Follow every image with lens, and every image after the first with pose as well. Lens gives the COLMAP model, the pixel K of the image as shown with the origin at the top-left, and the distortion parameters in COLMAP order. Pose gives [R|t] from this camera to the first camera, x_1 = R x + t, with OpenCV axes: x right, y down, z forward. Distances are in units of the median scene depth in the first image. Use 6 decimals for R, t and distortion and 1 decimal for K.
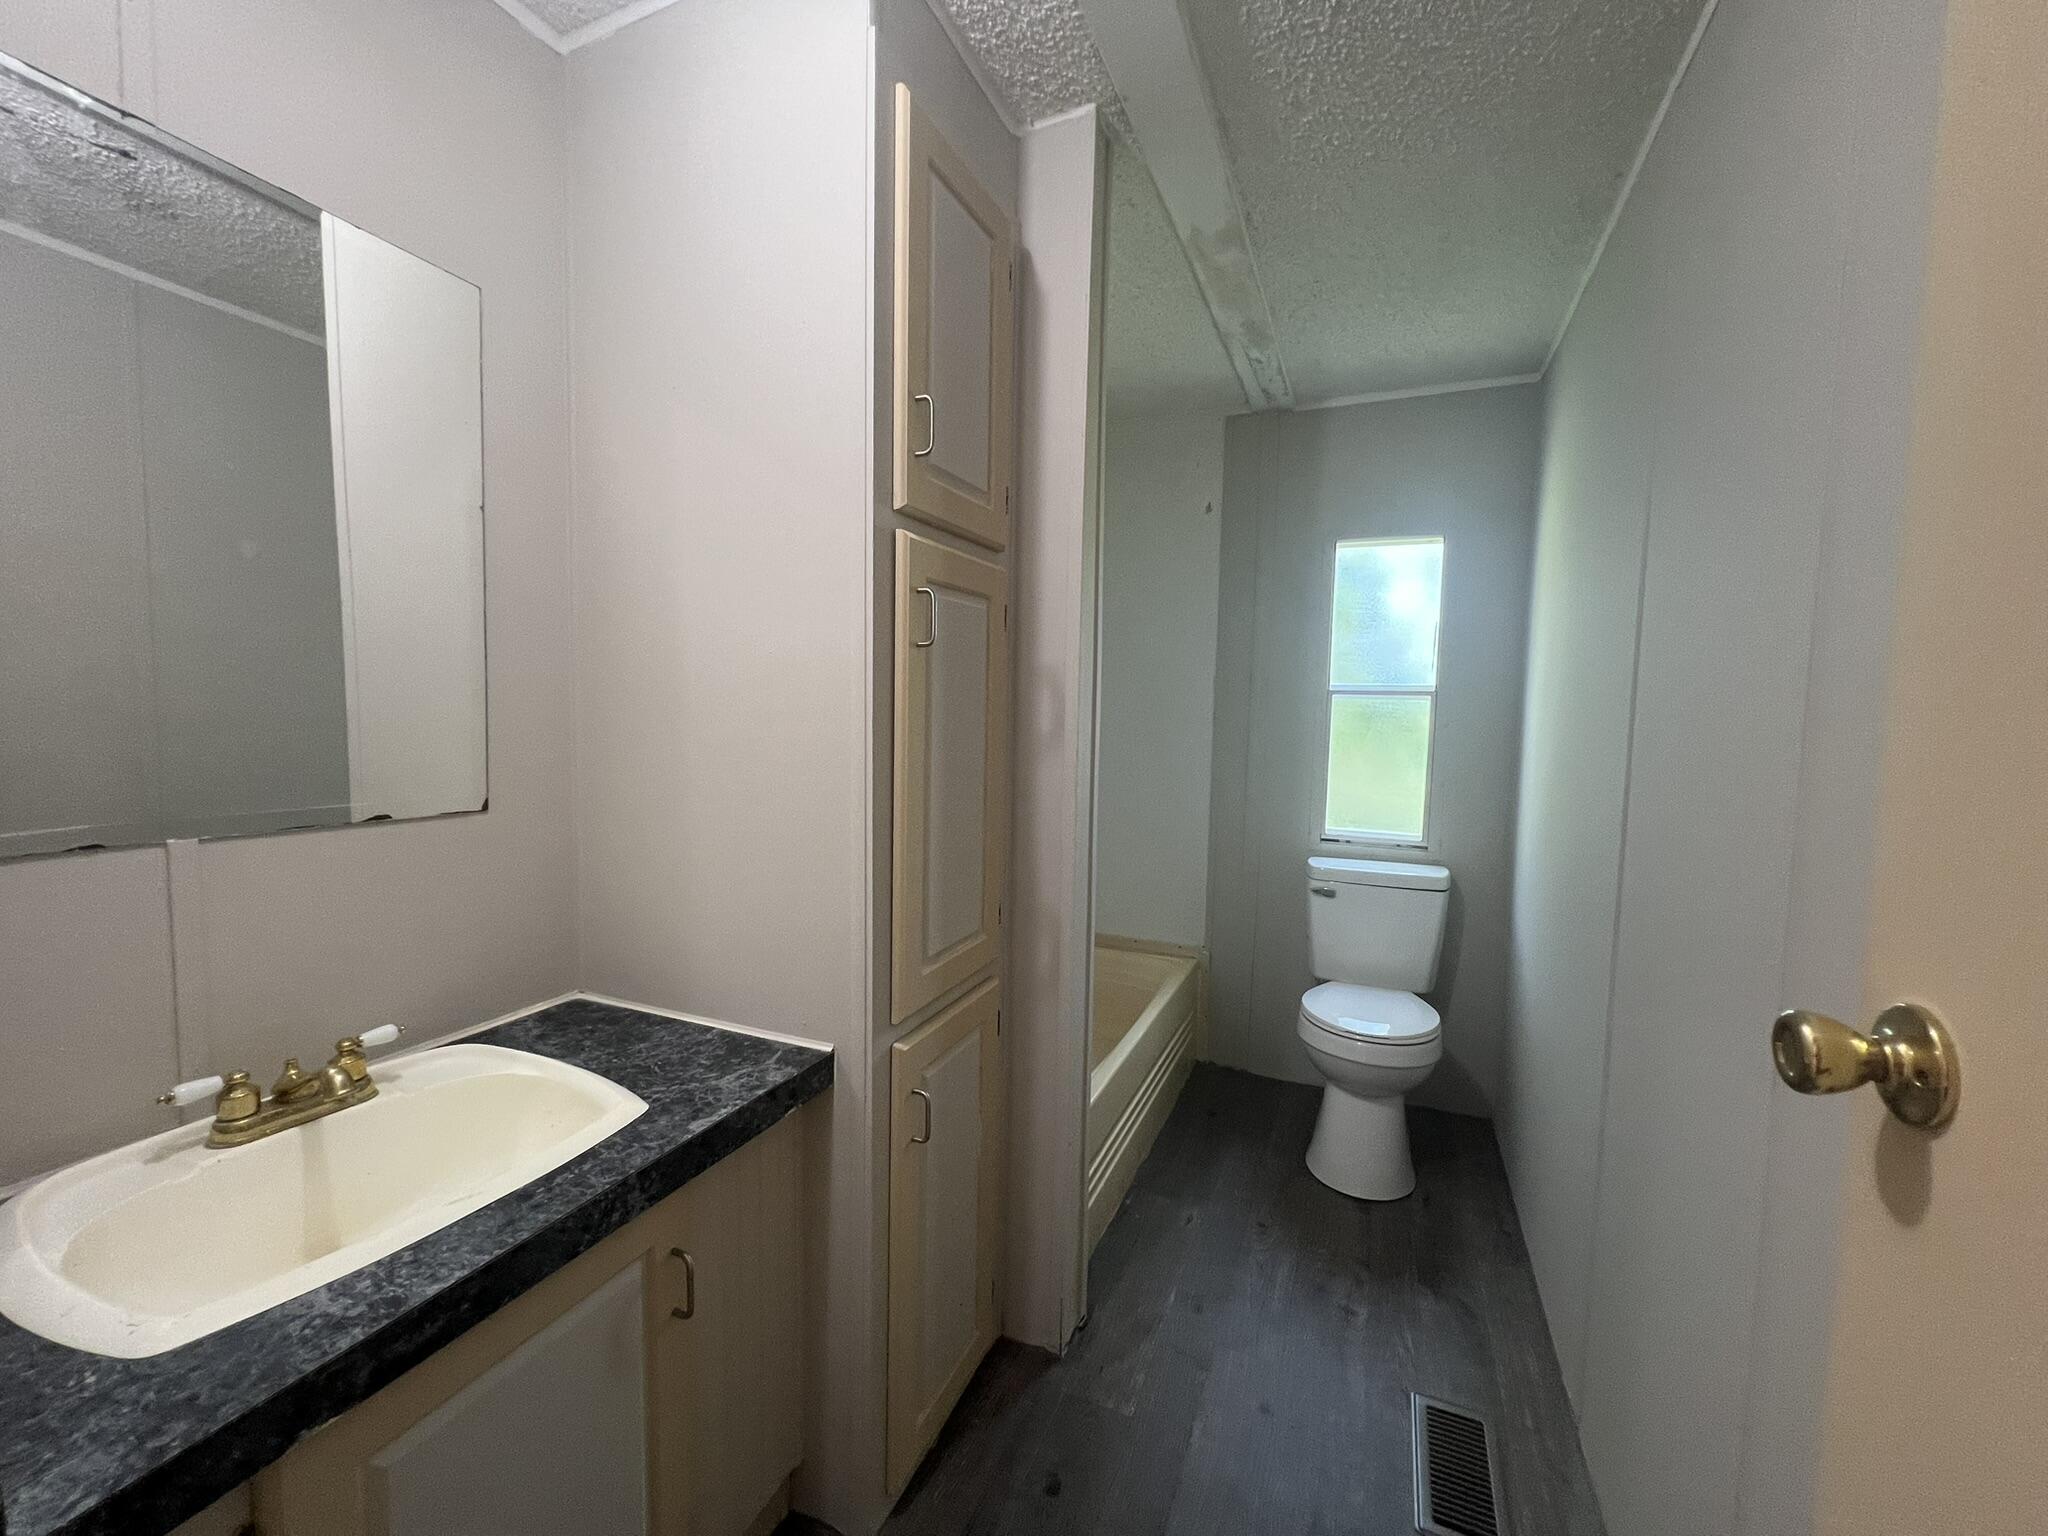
lens RADIAL K [[822.1, 0, 1025.1], [0, 822.1, 766.8], [0, 0, 1]] dist [-0.001057, 0.000673]
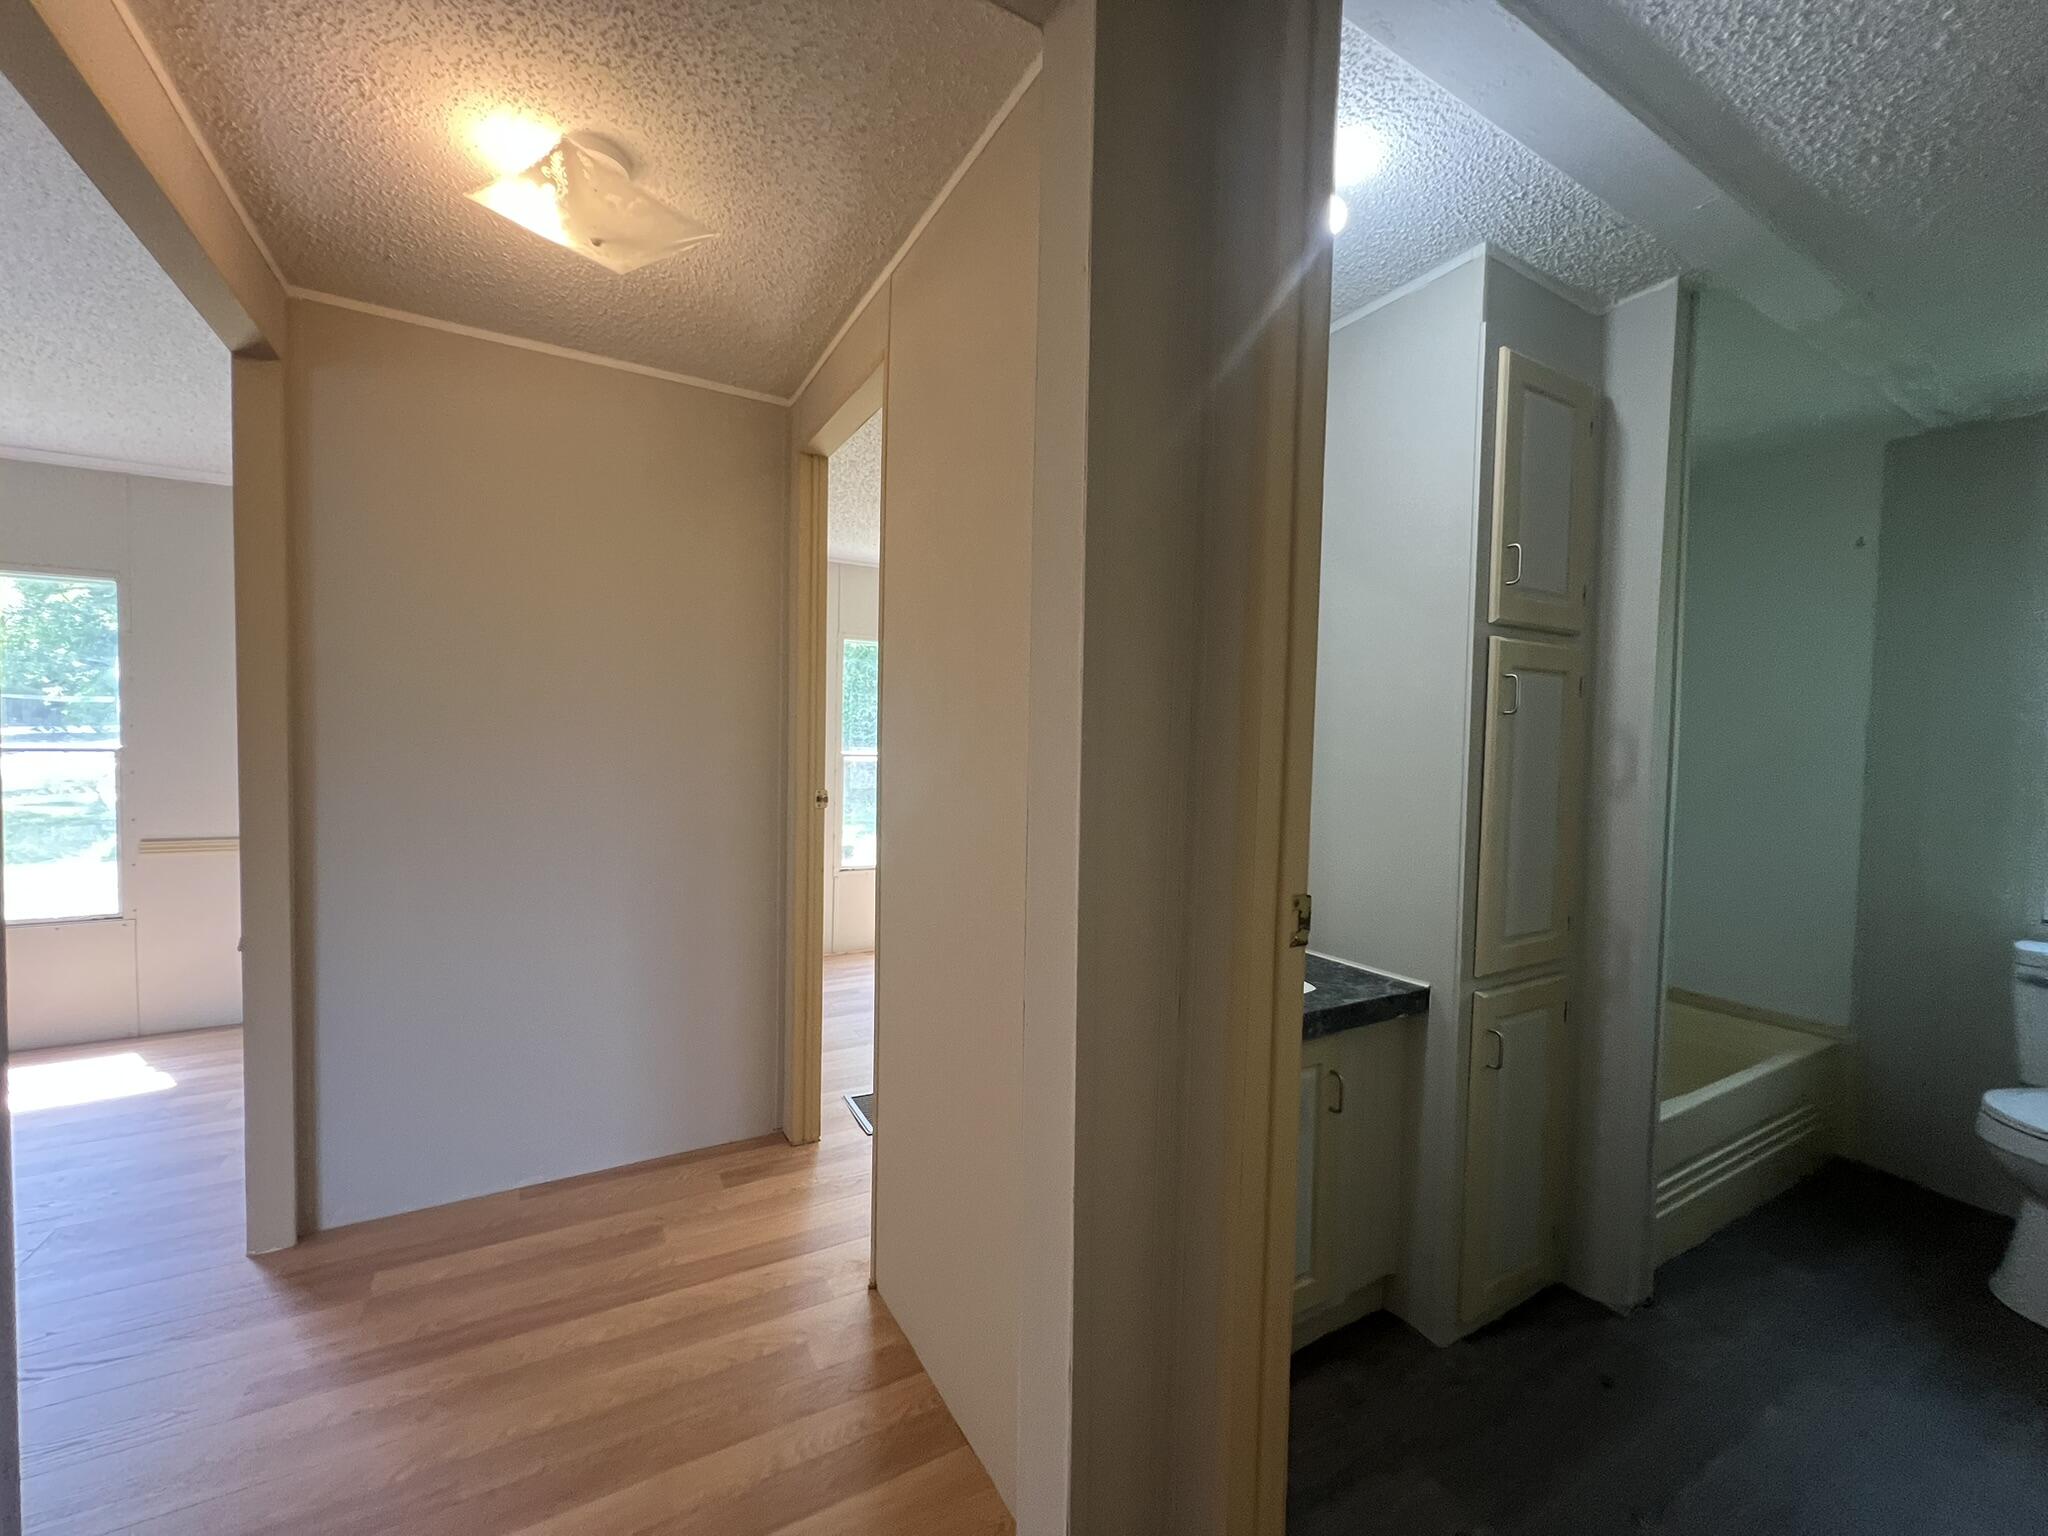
lens RADIAL K [[815.2, 0, 1024.0], [0, 815.2, 768.0], [0, 0, 1]] dist [-0.006531, 0.000377]
pose [[0.802086, 0.021208, -0.596832, 0.043016], [-0.052641, 0.997990, -0.035283, 0.038134], [0.594884, 0.059718, 0.801590, -0.583841]]
